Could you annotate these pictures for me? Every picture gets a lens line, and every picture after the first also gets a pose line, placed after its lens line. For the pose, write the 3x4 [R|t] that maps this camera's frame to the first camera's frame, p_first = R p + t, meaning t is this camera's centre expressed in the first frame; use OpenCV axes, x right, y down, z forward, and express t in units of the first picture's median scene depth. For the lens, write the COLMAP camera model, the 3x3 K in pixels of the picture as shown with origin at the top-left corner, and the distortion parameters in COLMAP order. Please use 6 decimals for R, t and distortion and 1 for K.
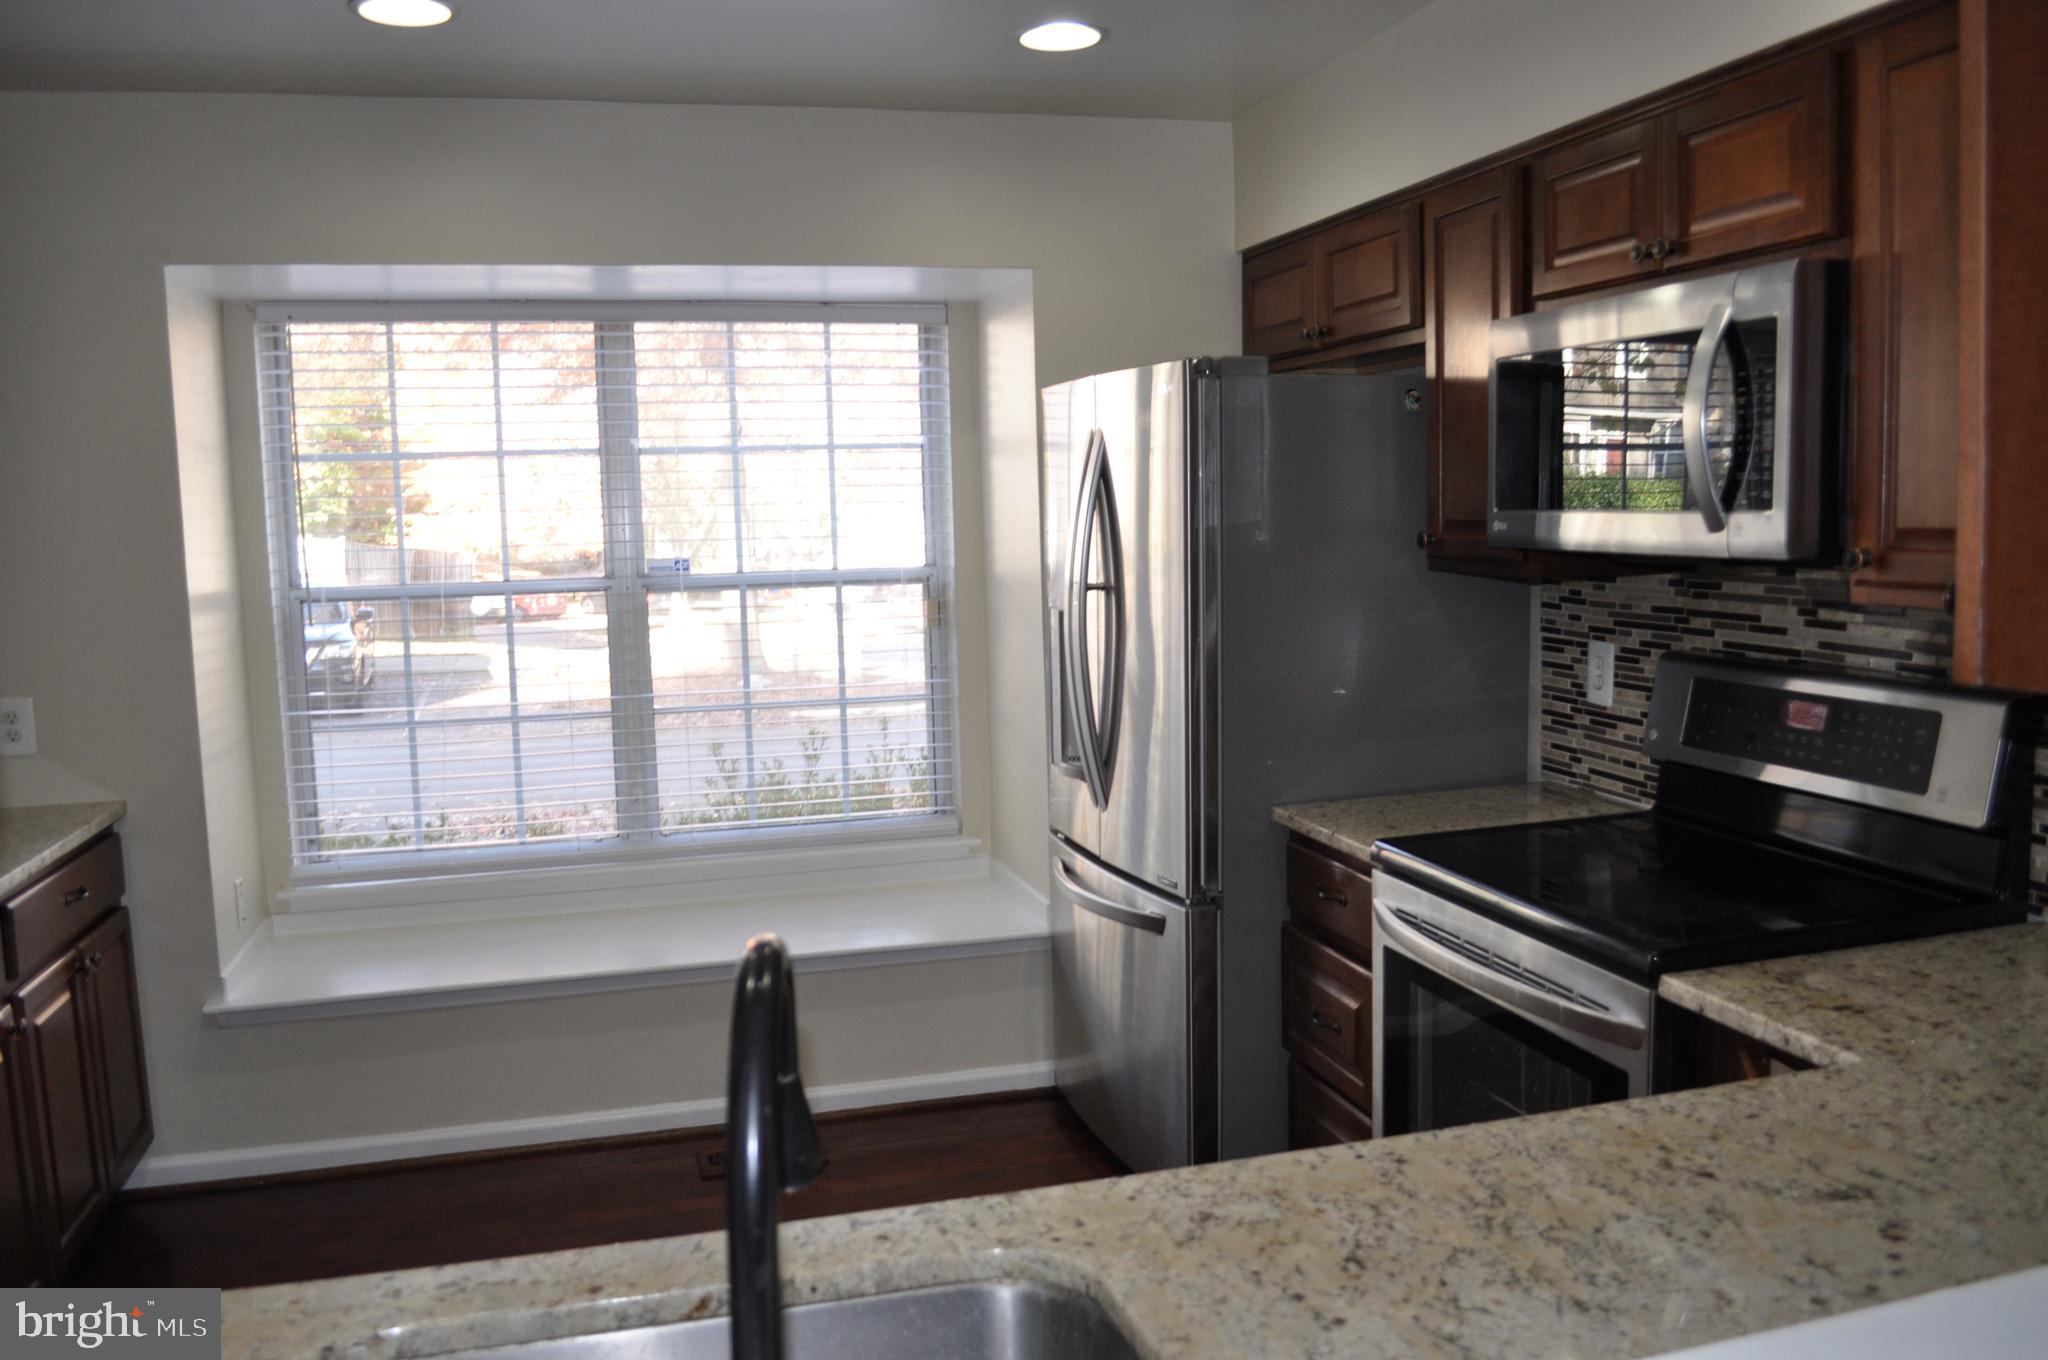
lens RADIAL K [[1610.7, 0, 1024.2], [0, 1610.7, 675.9], [0, 0, 1]] dist [-0.081447, 0.014520]
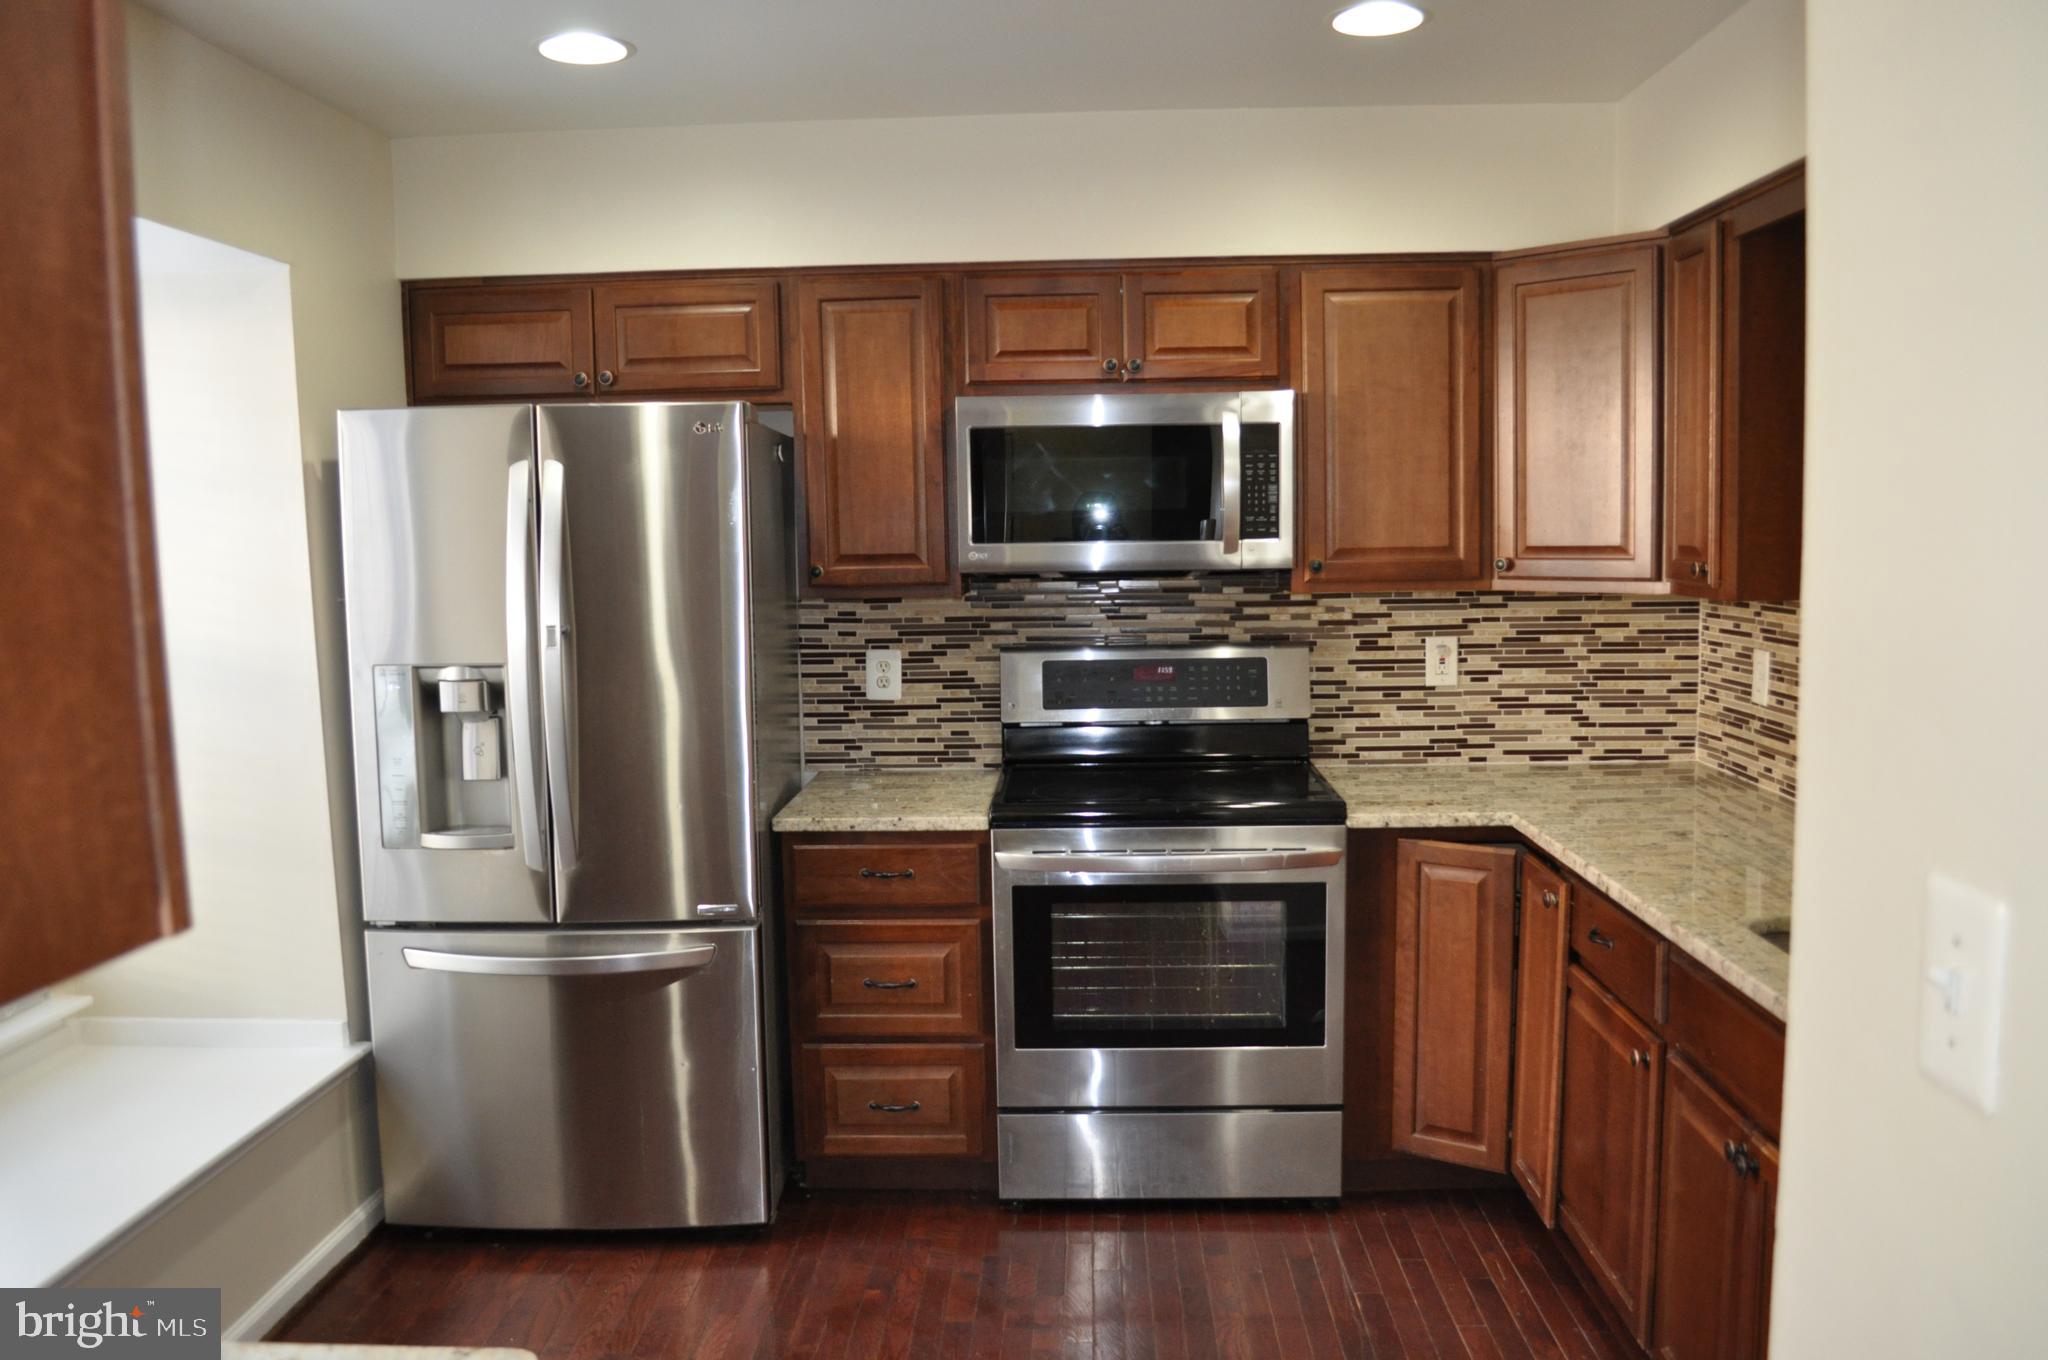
lens RADIAL K [[1610.7, 0, 1025.0], [0, 1610.7, 673.6], [0, 0, 1]] dist [-0.081447, 0.014520]
pose [[0.308610, -0.070302, 0.948587, -0.869949], [0.111171, 0.993096, 0.037433, -0.040416], [-0.944670, 0.093903, 0.314295, 0.519231]]
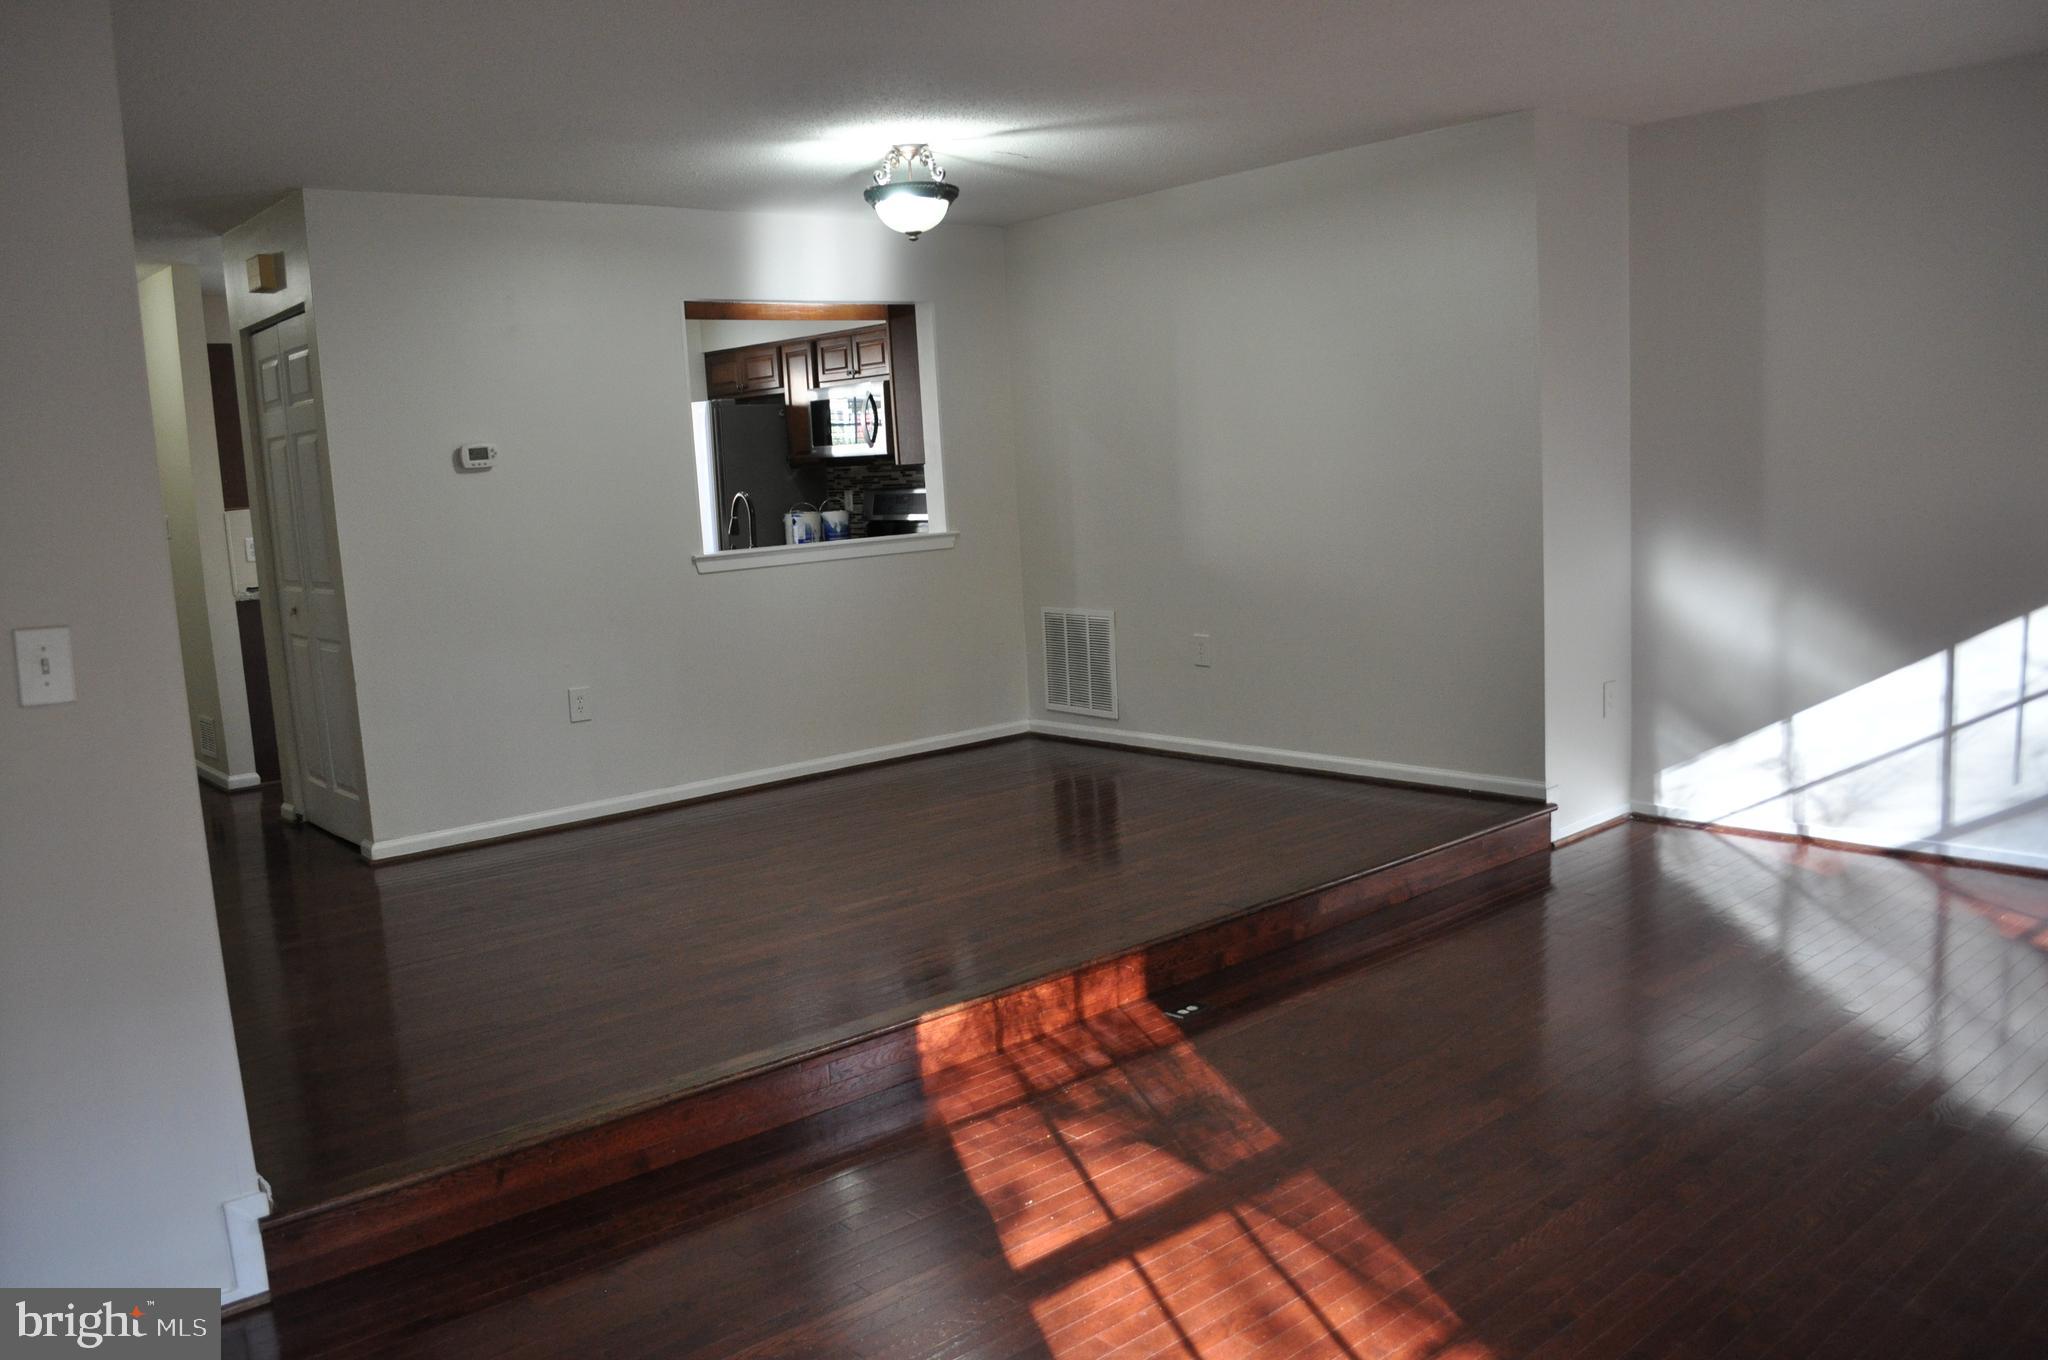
lens RADIAL K [[1610.7, 0, 1023.2], [0, 1610.7, 684.4], [0, 0, 1]] dist [-0.081447, 0.014520]
pose [[0.908957, -0.077612, 0.409602, -0.658002], [0.073337, 0.996964, 0.026161, 0.309730], [-0.410388, 0.006260, 0.911889, -2.052867]]
